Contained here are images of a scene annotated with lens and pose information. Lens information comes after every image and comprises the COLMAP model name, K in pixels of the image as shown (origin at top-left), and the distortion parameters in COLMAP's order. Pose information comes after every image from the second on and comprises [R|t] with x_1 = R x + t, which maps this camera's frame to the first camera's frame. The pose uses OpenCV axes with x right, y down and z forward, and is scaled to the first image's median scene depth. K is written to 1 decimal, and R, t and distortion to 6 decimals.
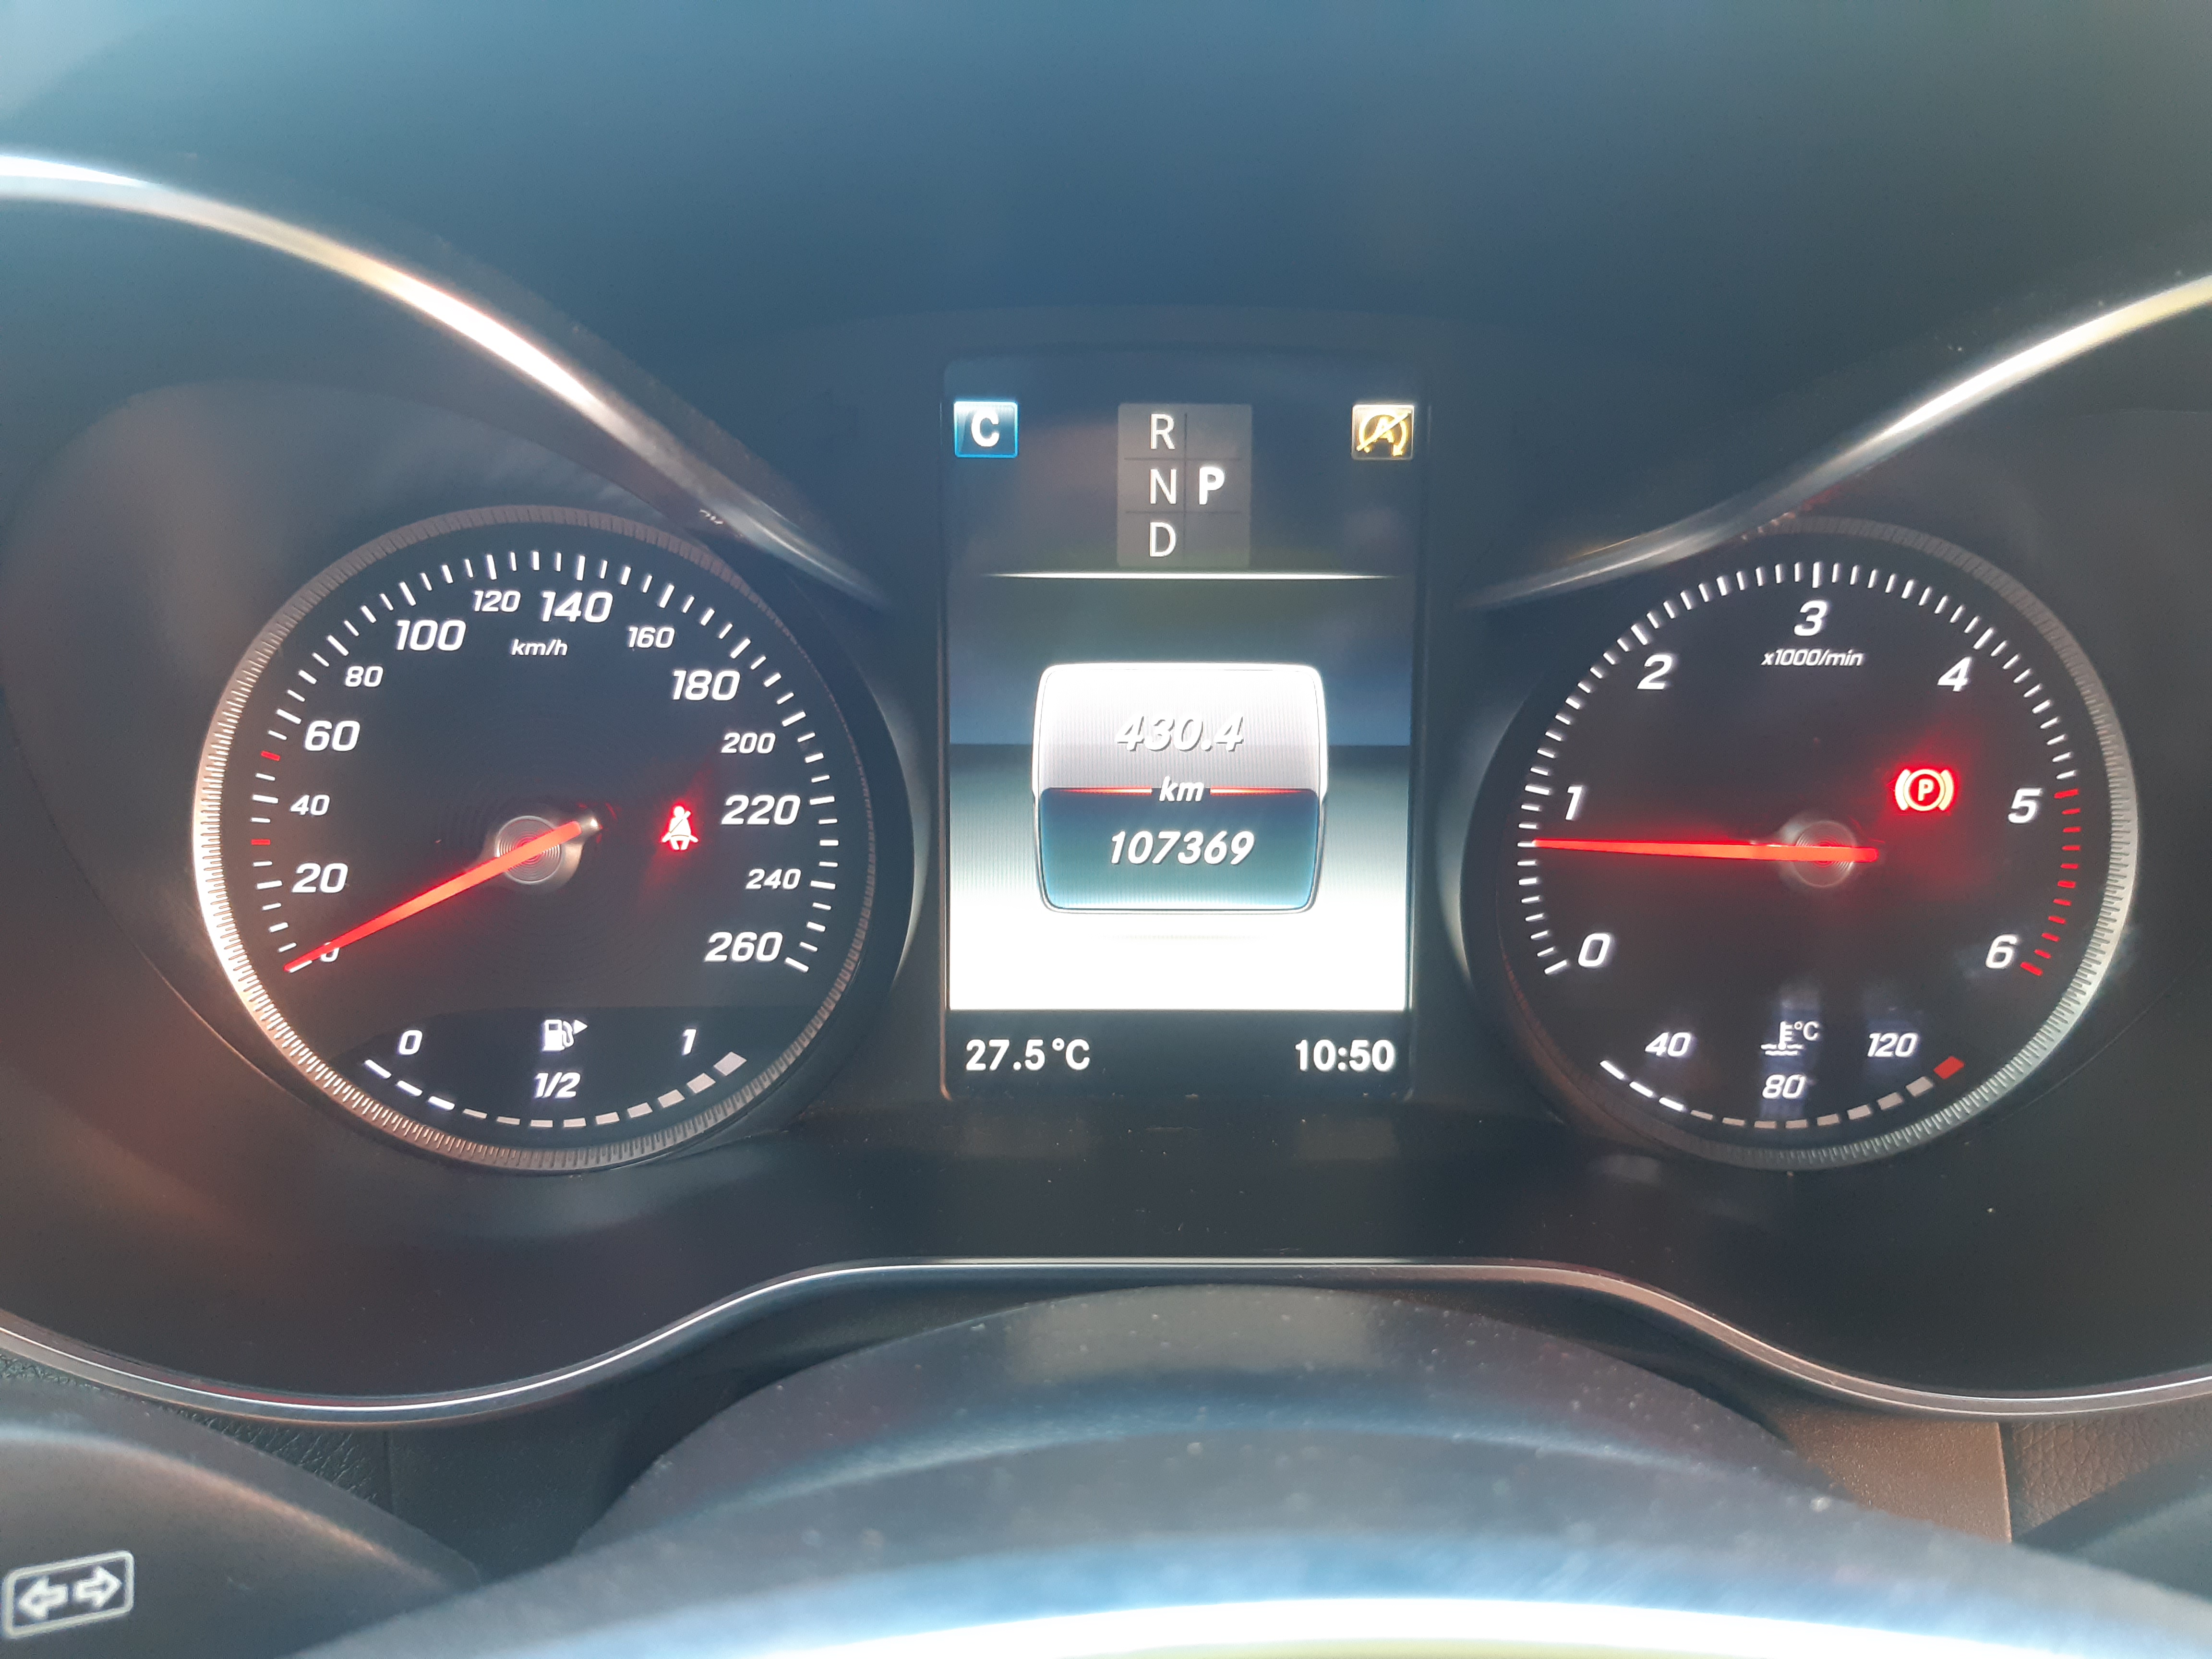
lens RADIAL K [[1748.6, 0, 1112.2], [0, 1748.6, 821.1], [0, 0, 1]] dist [0.065178, -0.123788]
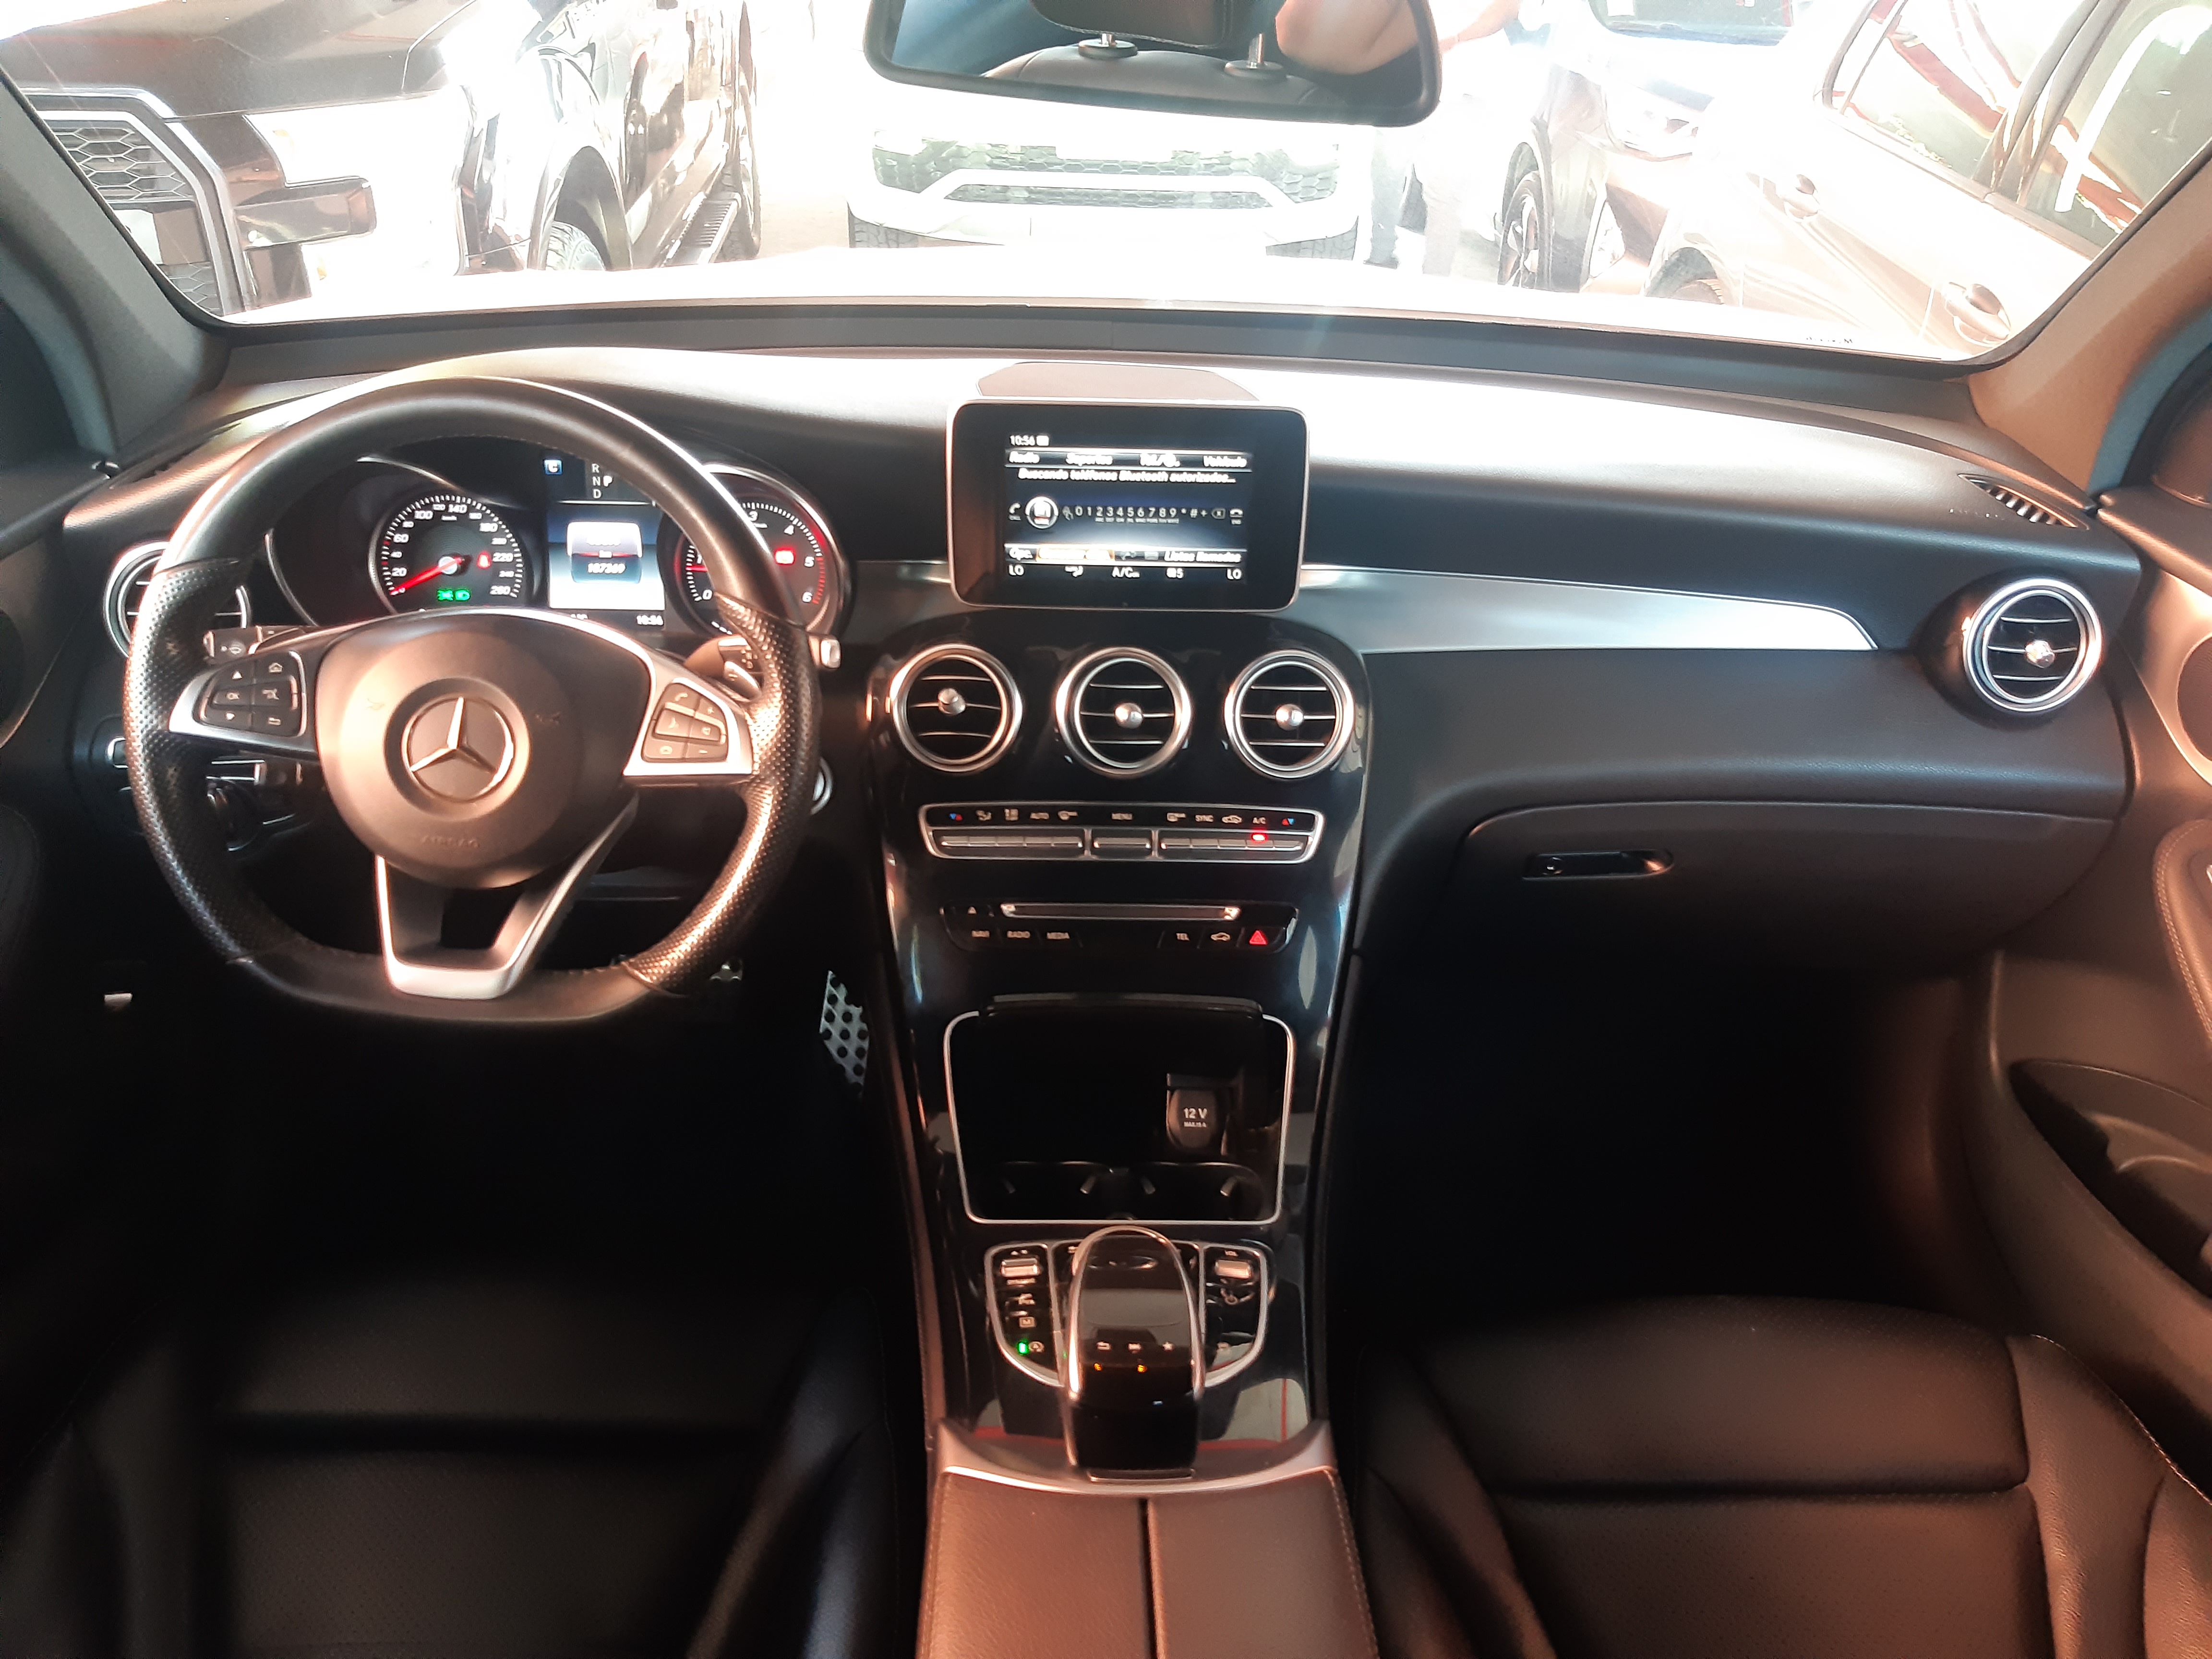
lens RADIAL K [[1748.6, 0, 1140.3], [0, 1748.6, 846.2], [0, 0, 1]] dist [0.065178, -0.123788]
pose [[0.999861, 0.010687, 0.012826, 1.293674], [-0.012048, 0.993716, 0.111279, 0.195579], [-0.011556, -0.111418, 0.993706, -3.328897]]
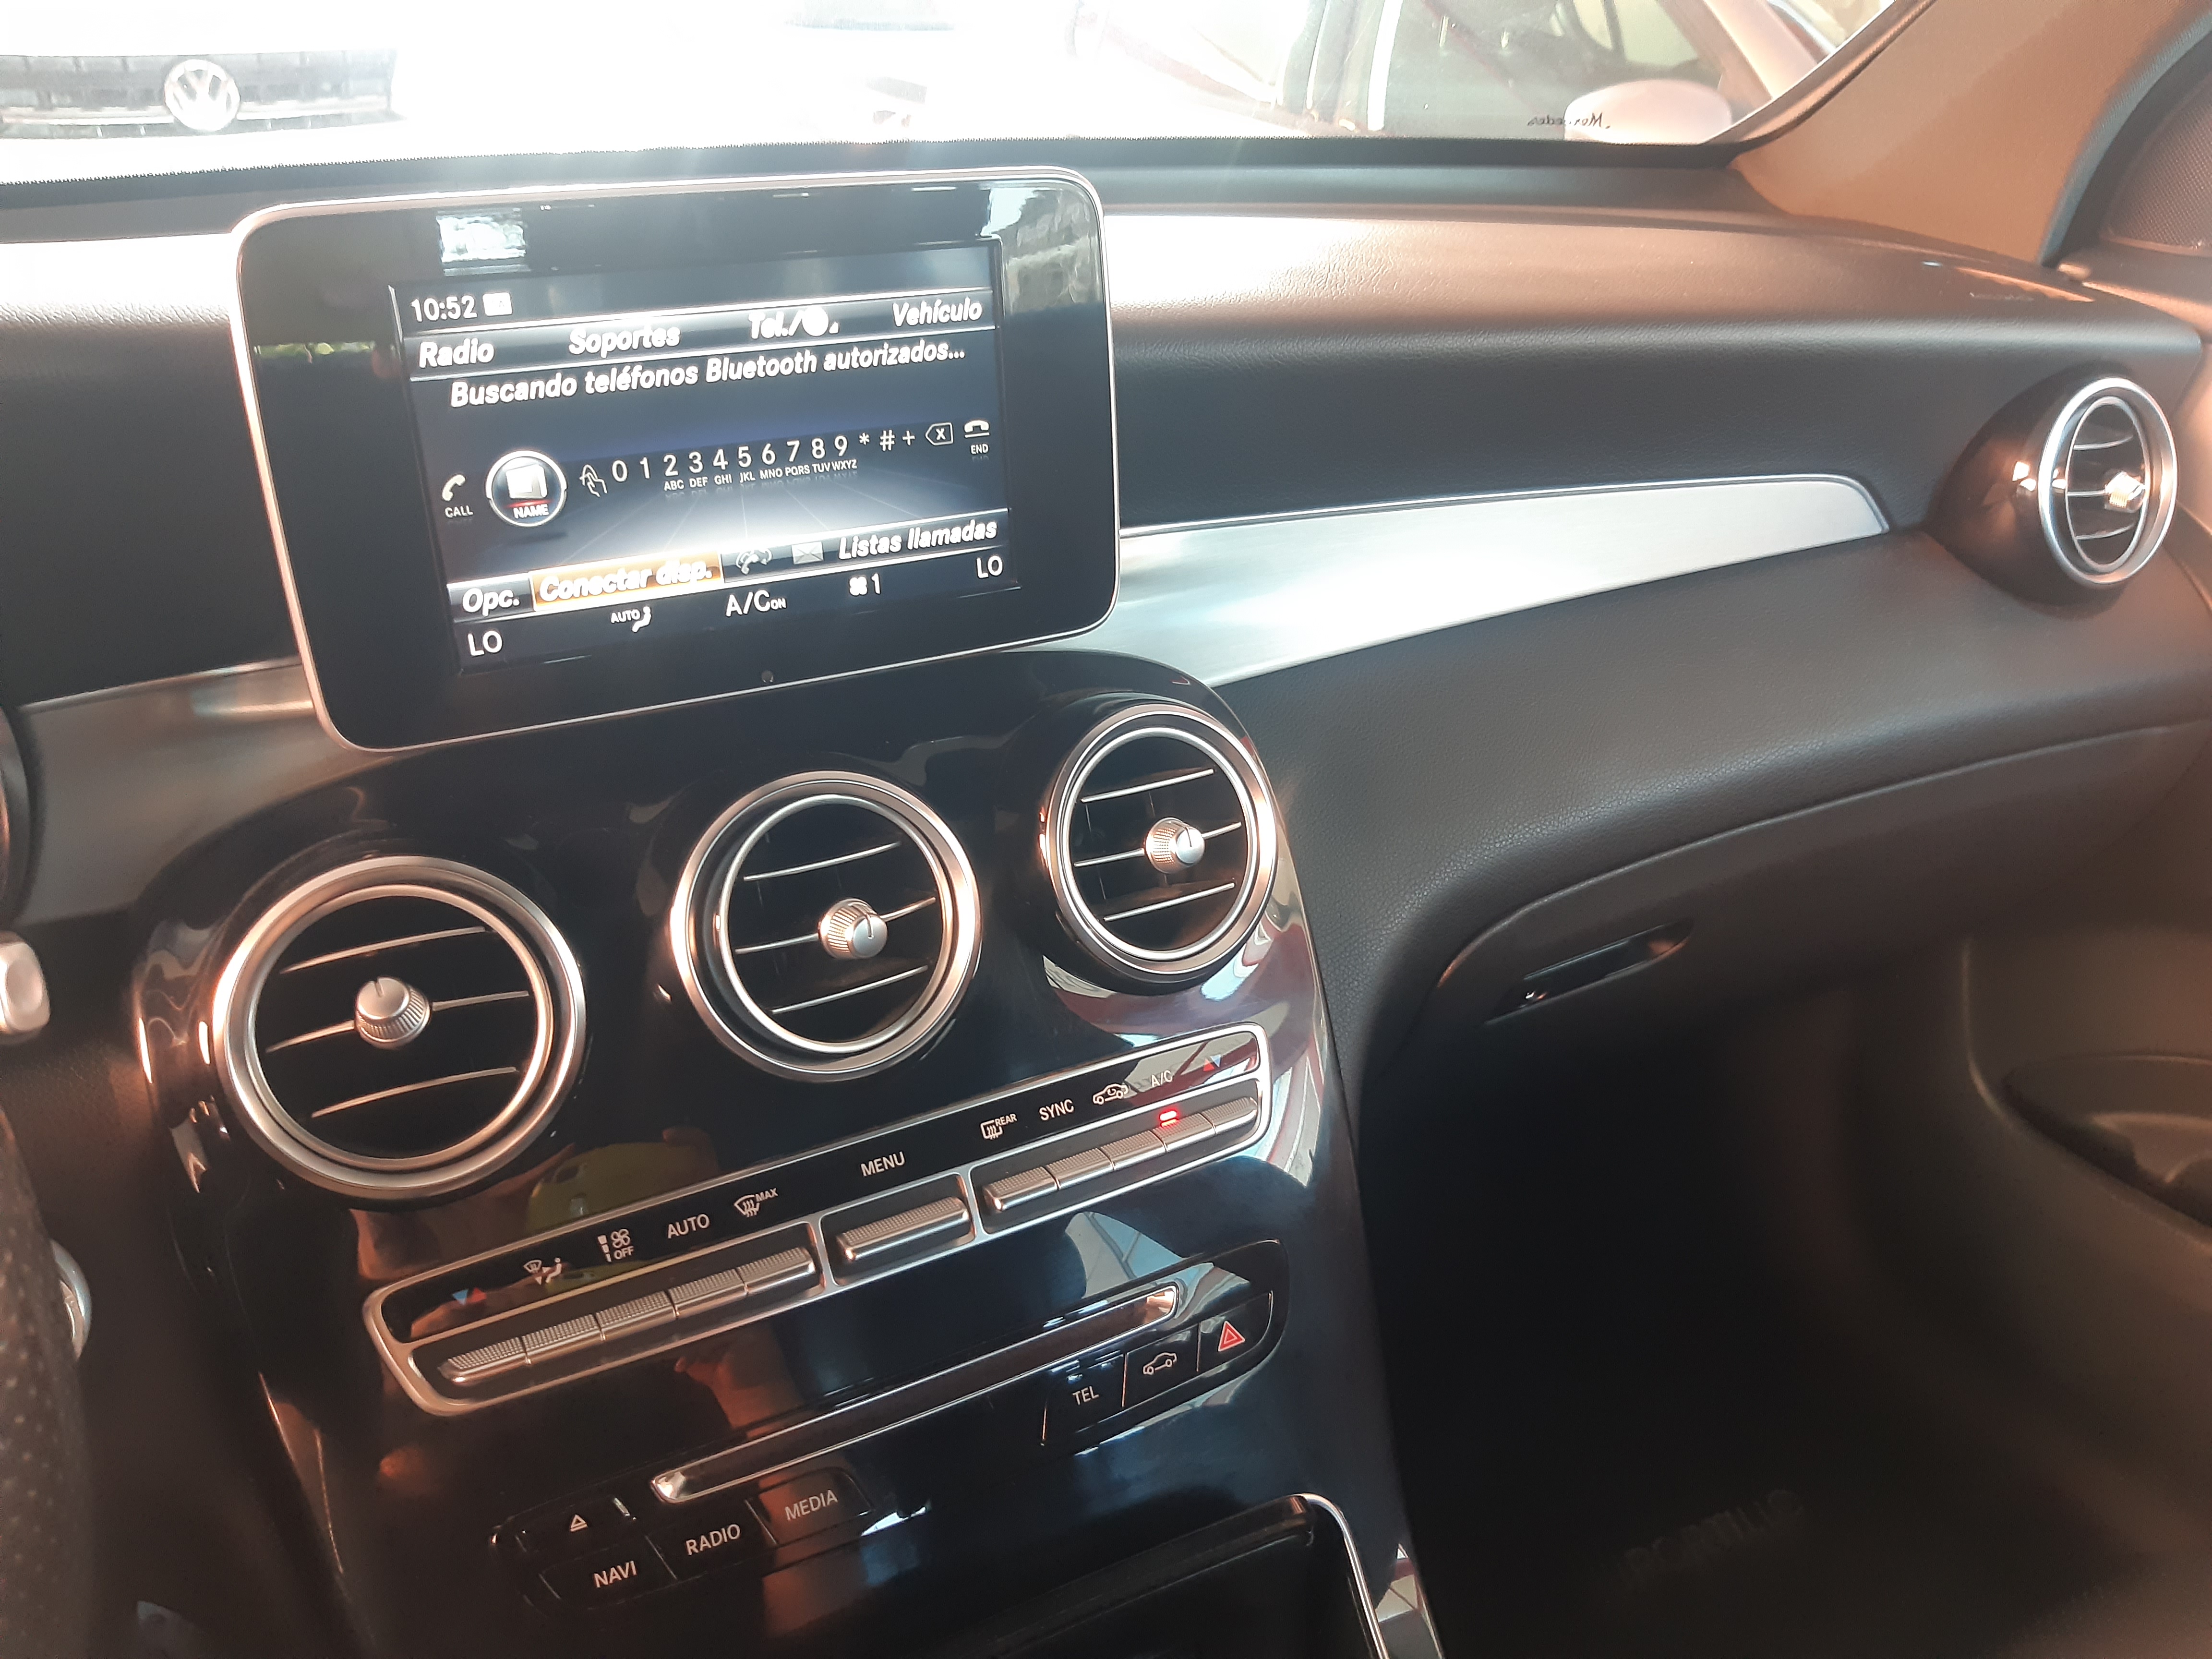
lens RADIAL K [[1748.6, 0, 1131.6], [0, 1748.6, 813.1], [0, 0, 1]] dist [0.065178, -0.123788]
pose [[0.890562, -0.207912, 0.404564, 0.901713], [0.185307, 0.978102, 0.094749, 0.125232], [-0.415404, -0.009412, 0.909588, -0.986164]]
